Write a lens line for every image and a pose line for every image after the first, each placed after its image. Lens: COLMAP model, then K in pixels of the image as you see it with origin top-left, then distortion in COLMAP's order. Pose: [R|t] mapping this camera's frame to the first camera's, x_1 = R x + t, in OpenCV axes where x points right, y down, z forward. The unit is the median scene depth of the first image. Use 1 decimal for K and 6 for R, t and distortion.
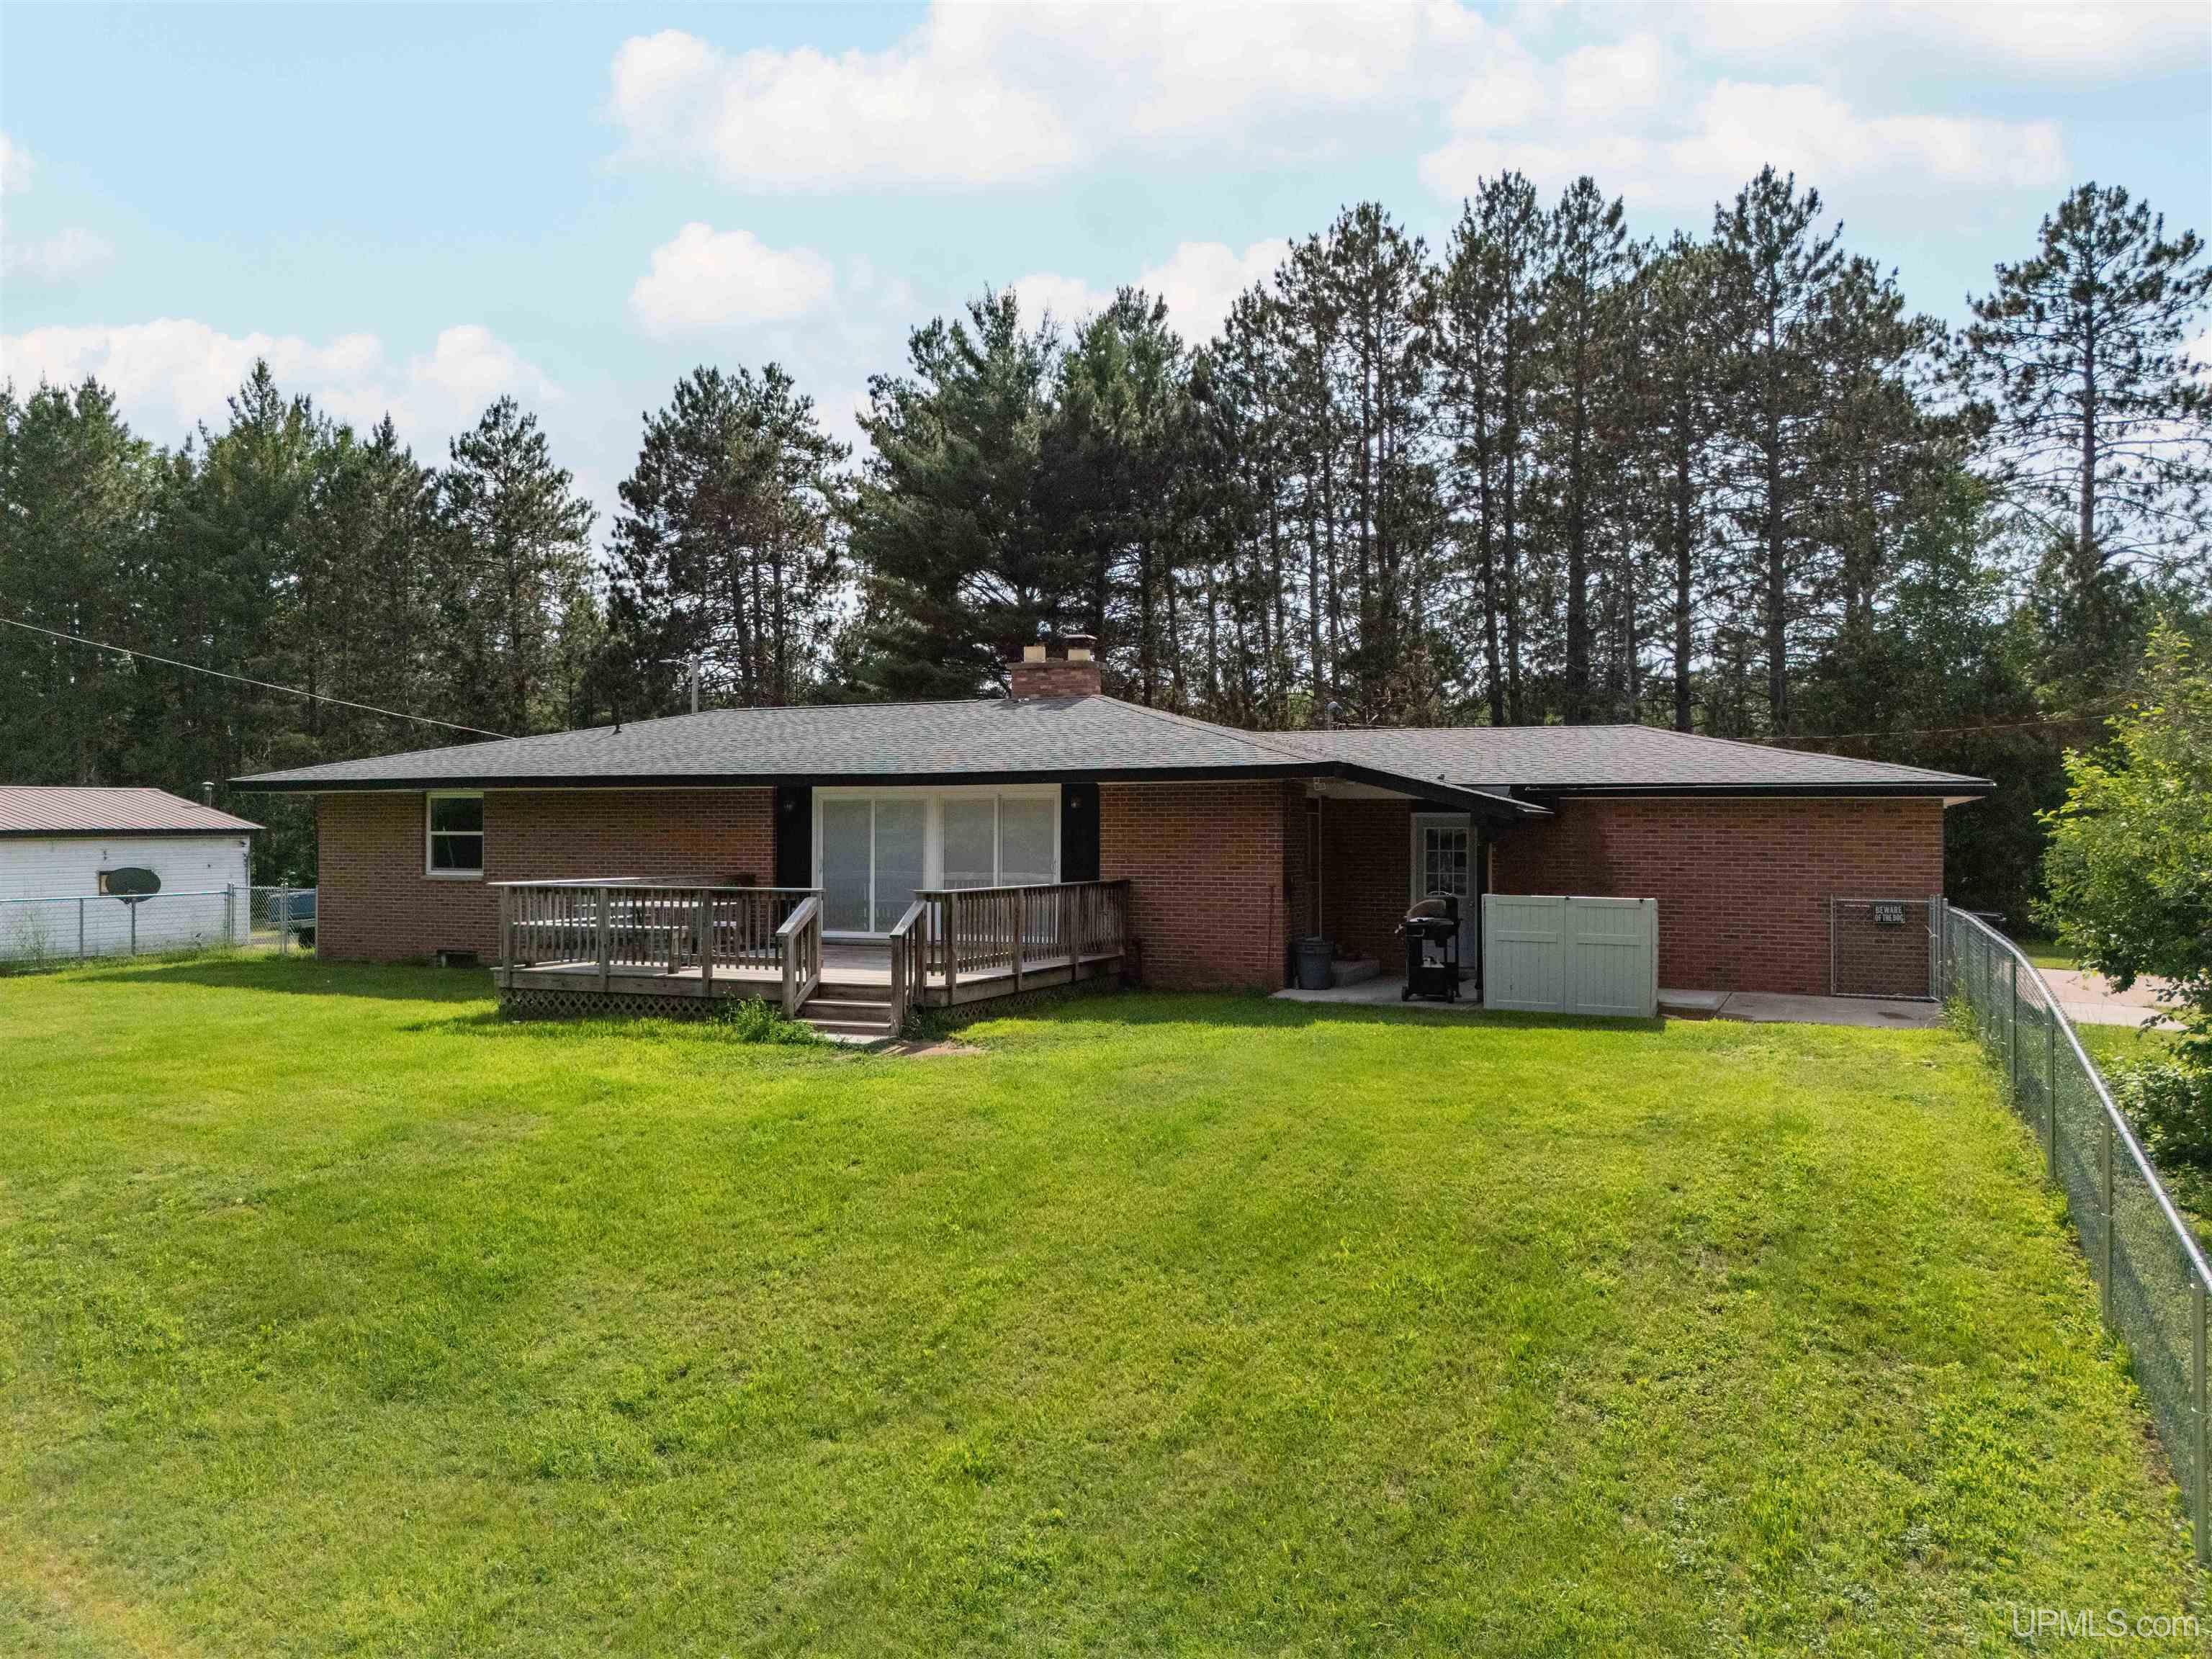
lens RADIAL K [[1567.5, 0, 1106.0], [0, 1567.5, 829.5], [0, 0, 1]] dist [0.091468, 0.000859]
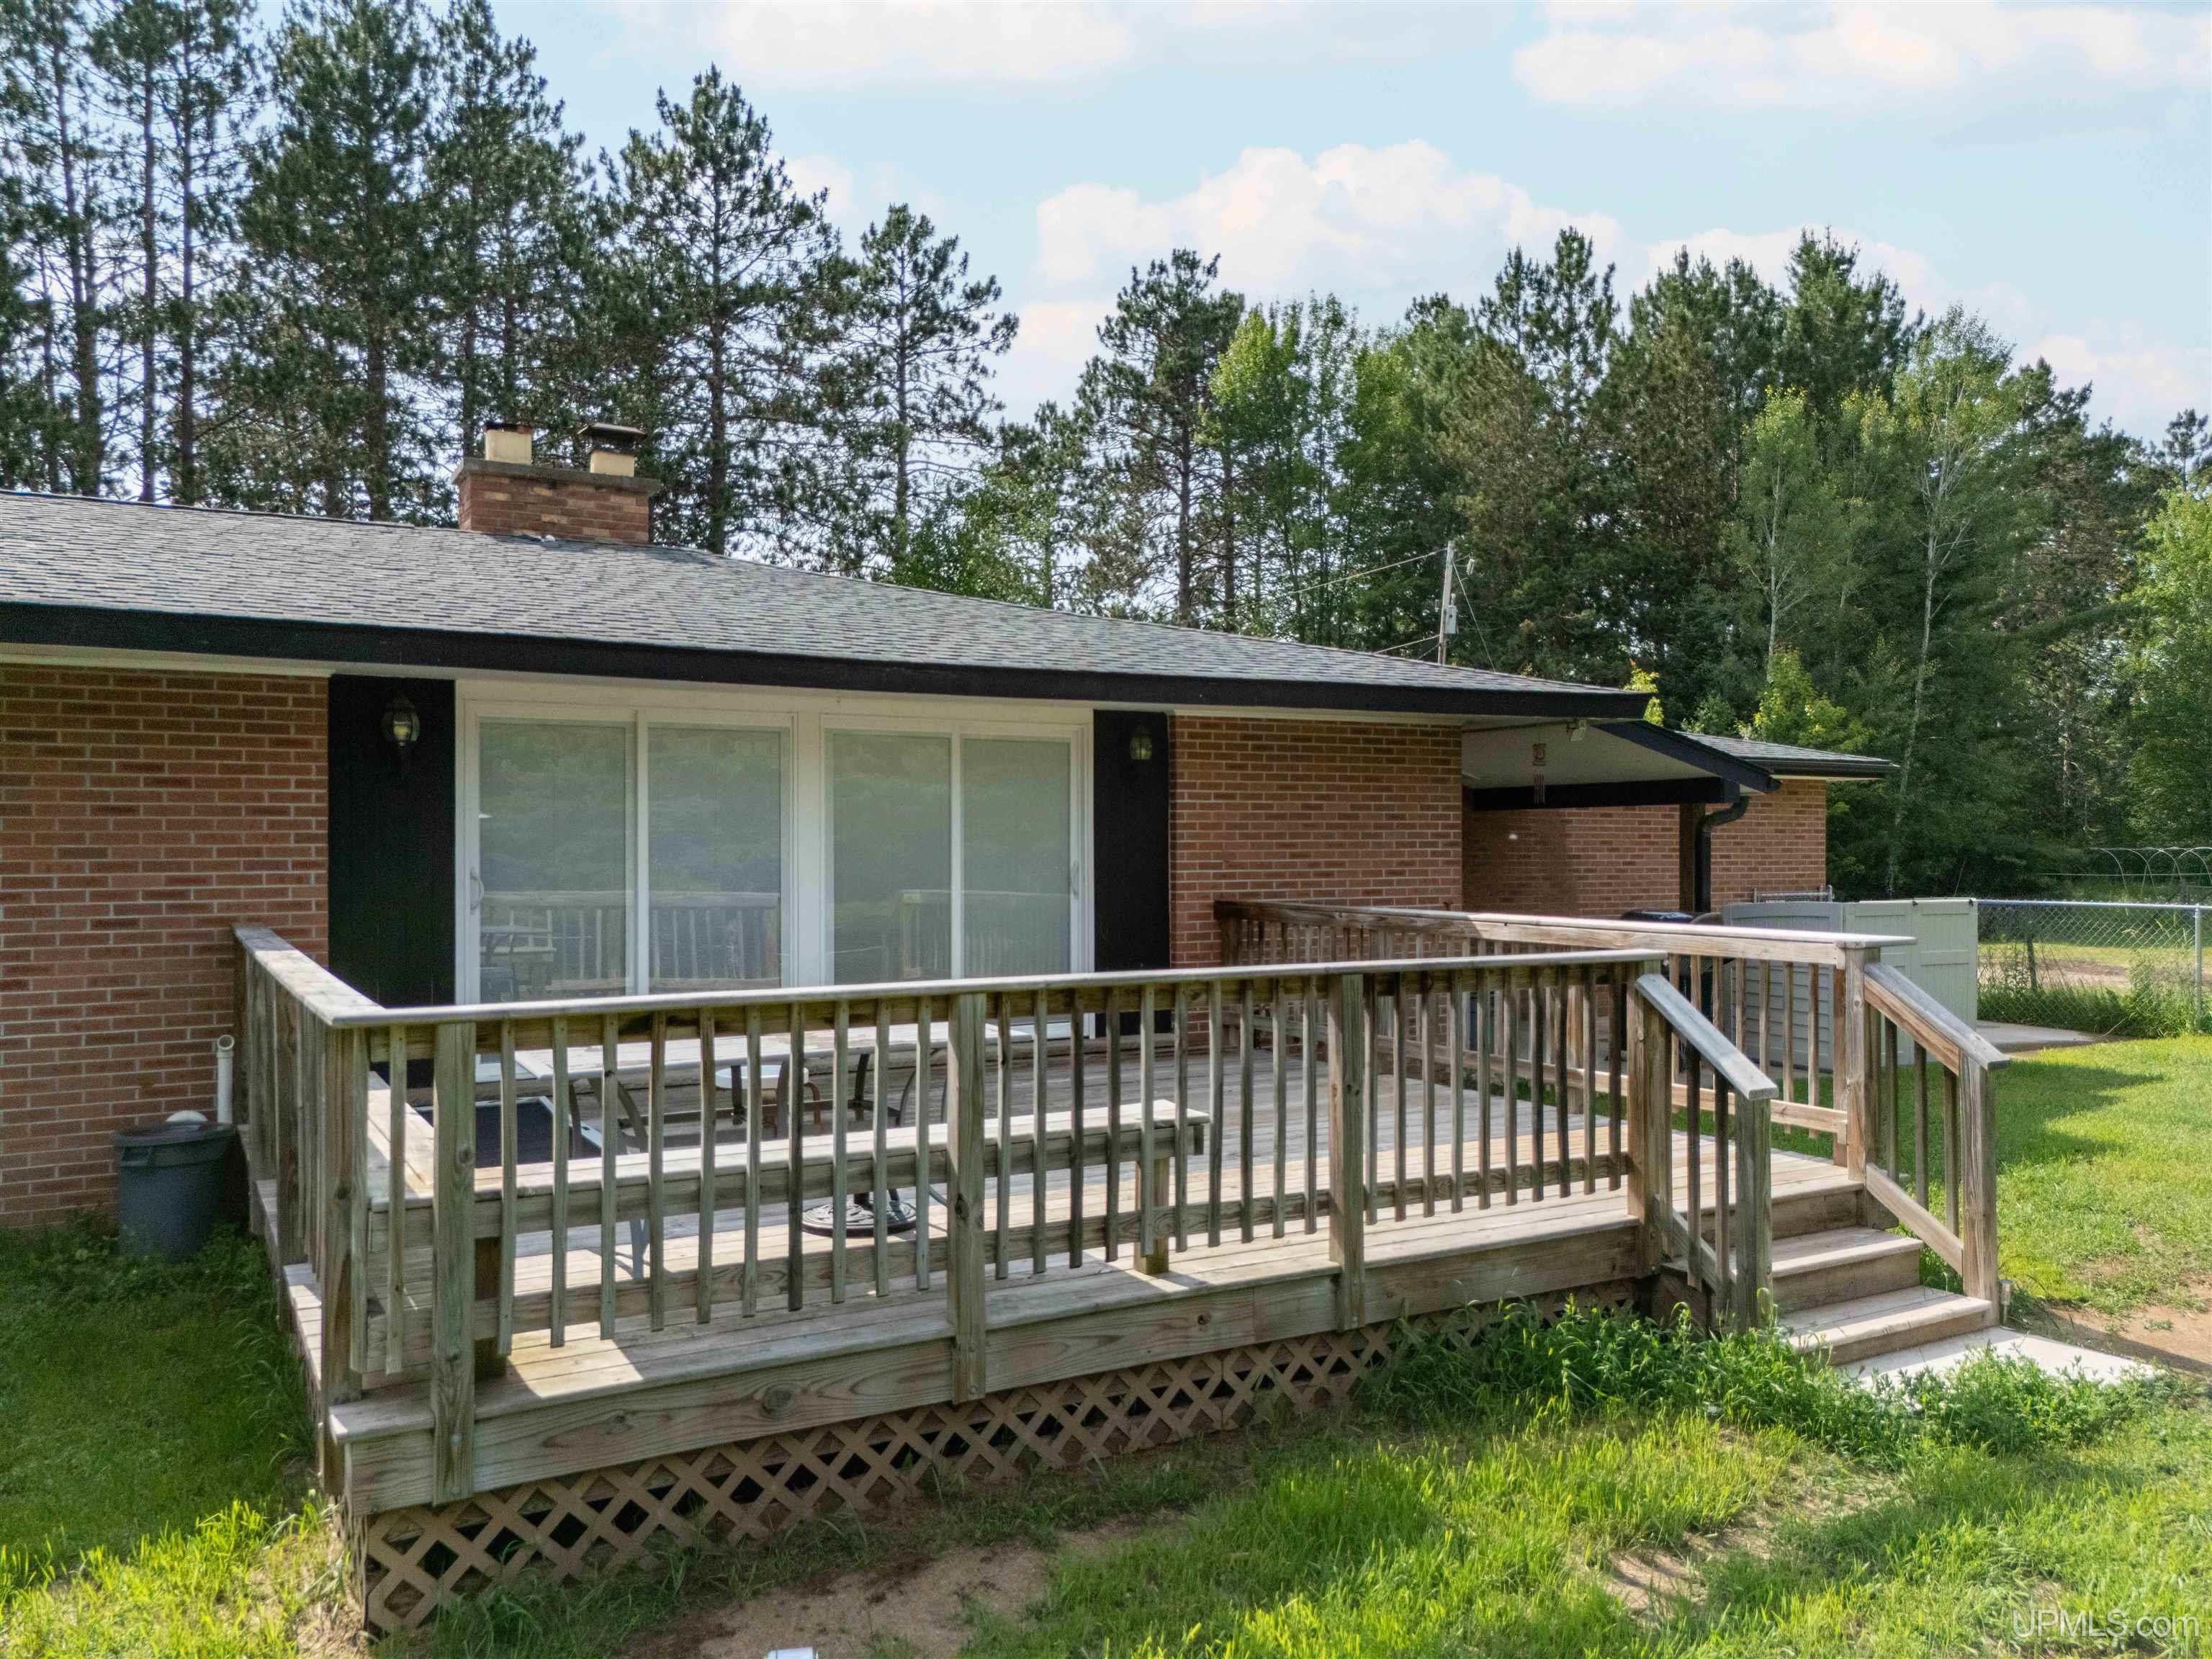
lens RADIAL K [[1616.9, 0, 1086.1], [0, 1616.9, 826.0], [0, 0, 1]] dist [0.068558, -0.000032]
pose [[0.601178, -0.000045, 0.799115, -0.415349], [-0.004588, 0.999983, 0.003507, 0.006148], [-0.799102, -0.005775, 0.601168, 0.655269]]
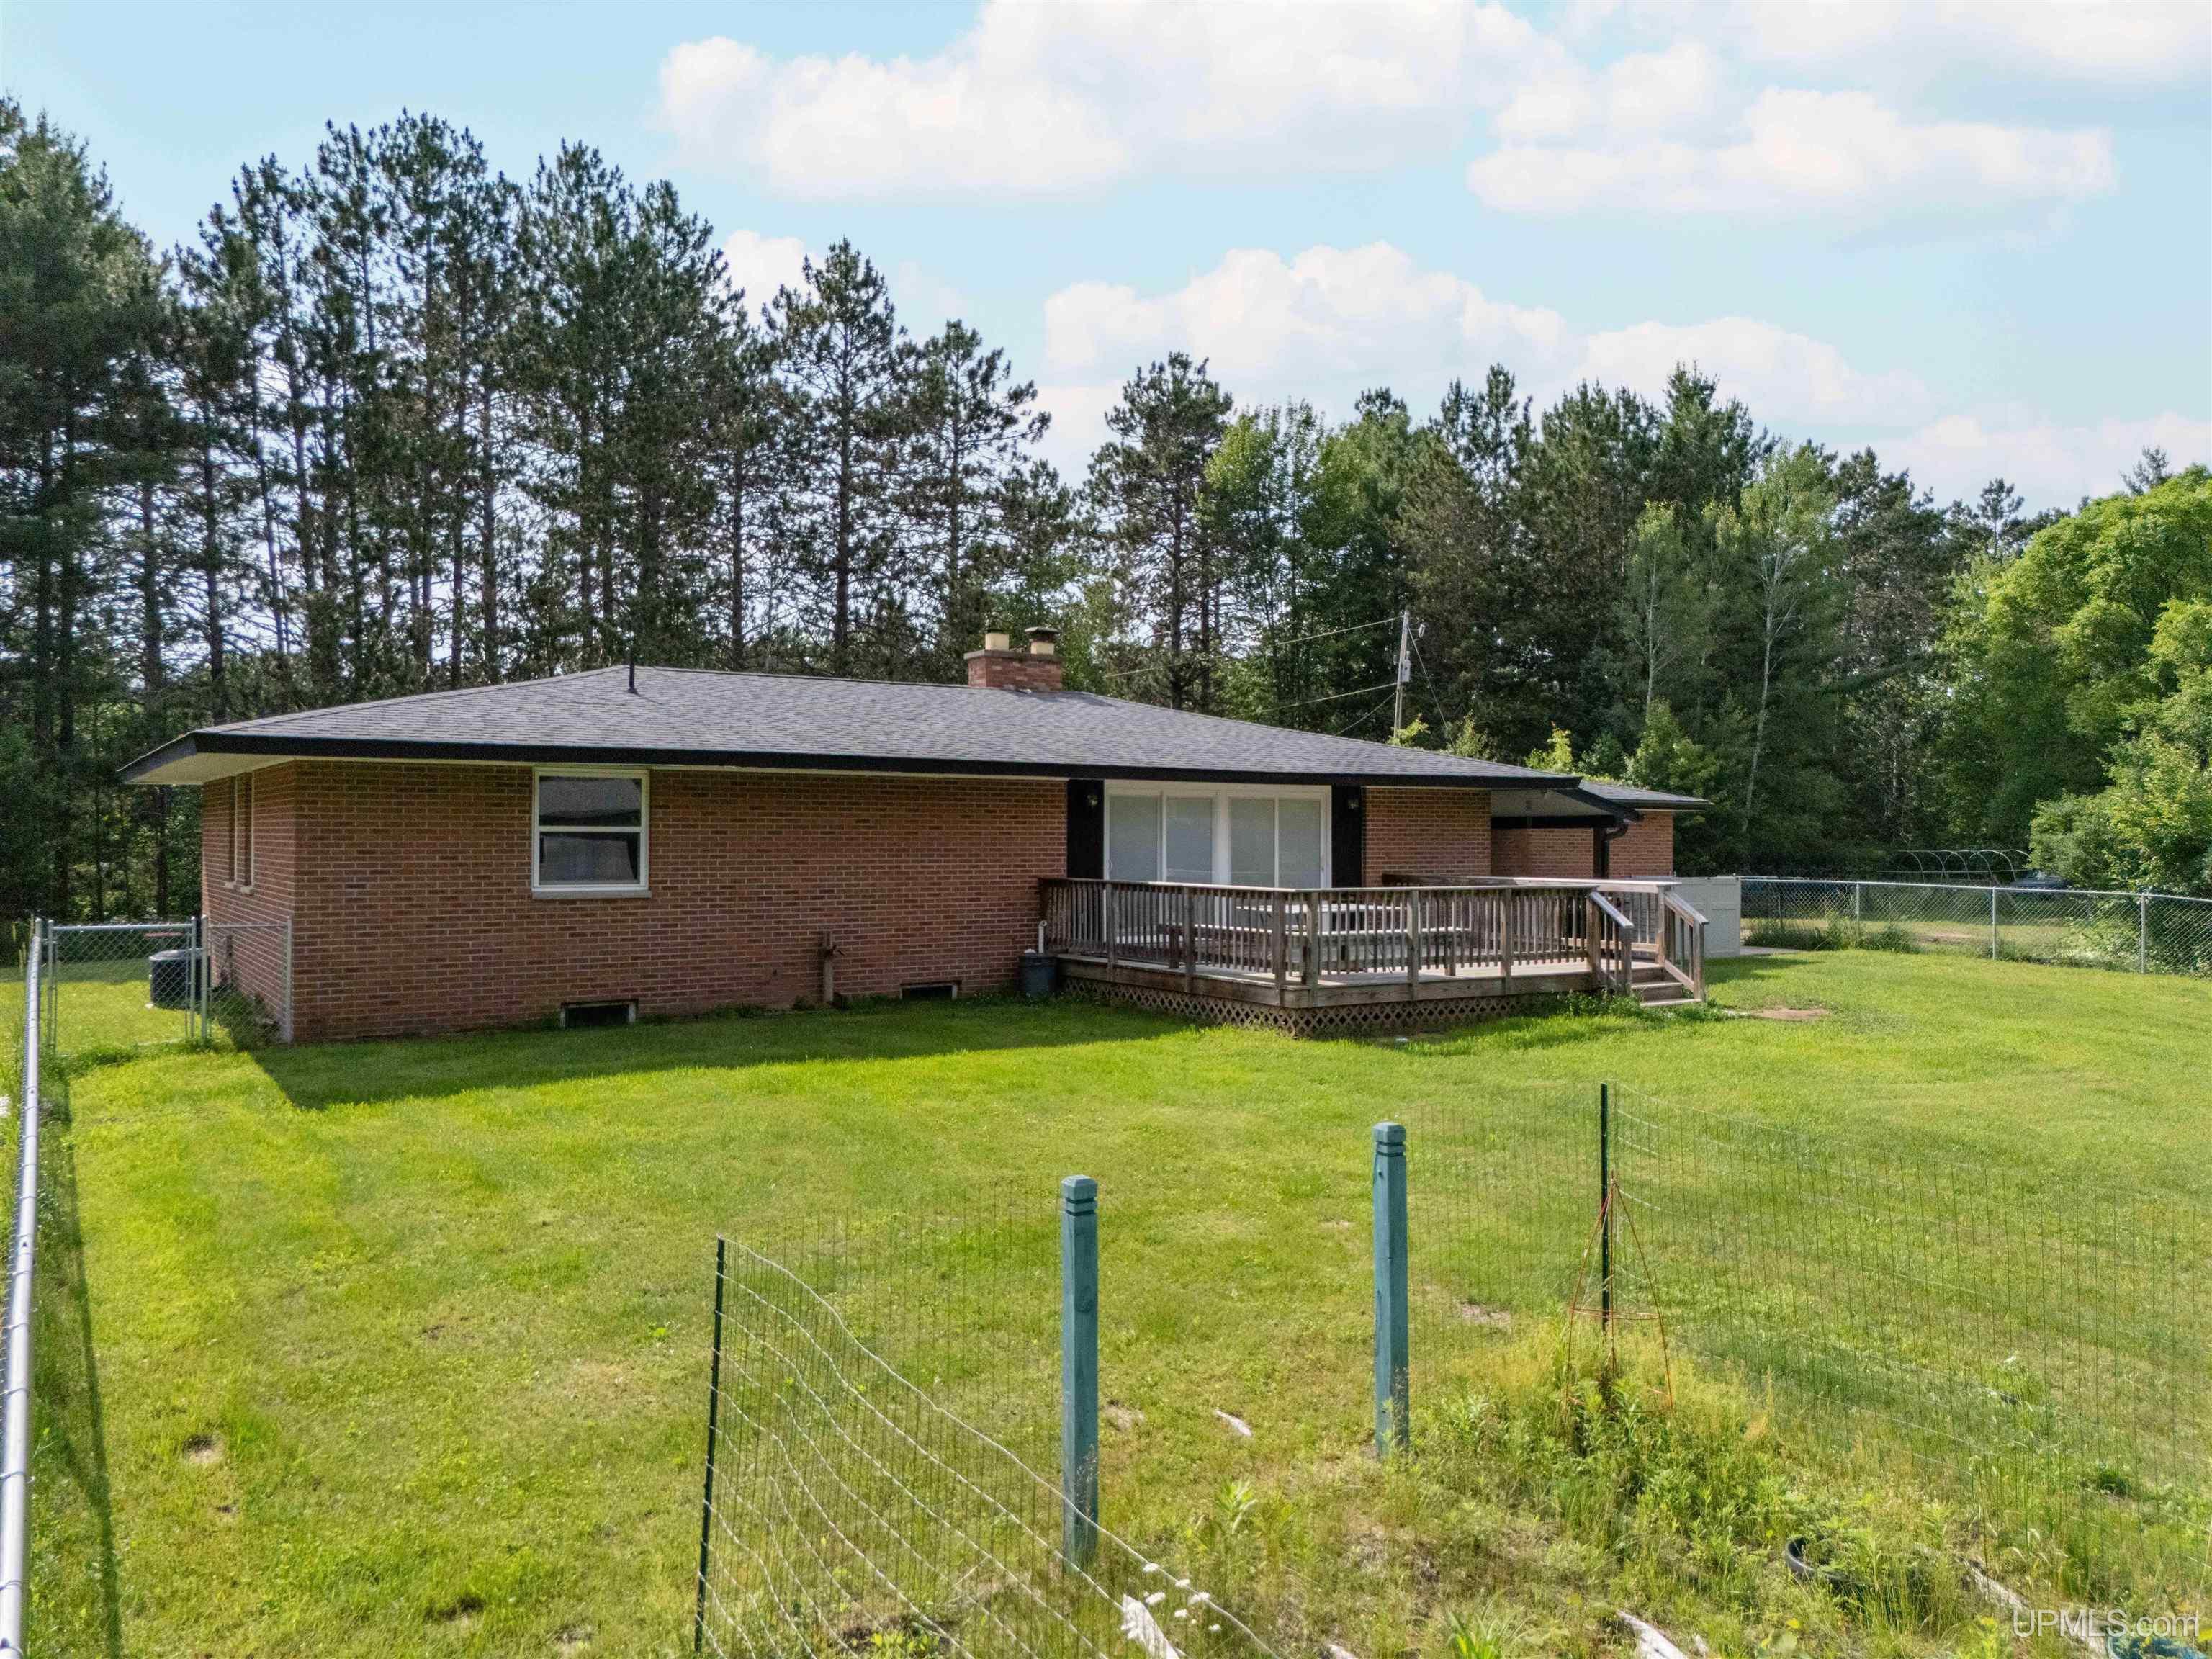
lens RADIAL K [[1567.5, 0, 1106.0], [0, 1567.5, 829.5], [0, 0, 1]] dist [0.091468, 0.000859]
pose [[0.549691, 0.000405, 0.835368, -0.964863], [-0.008742, 0.999948, 0.005267, -0.002969], [-0.835322, -0.010198, 0.549666, 0.504889]]
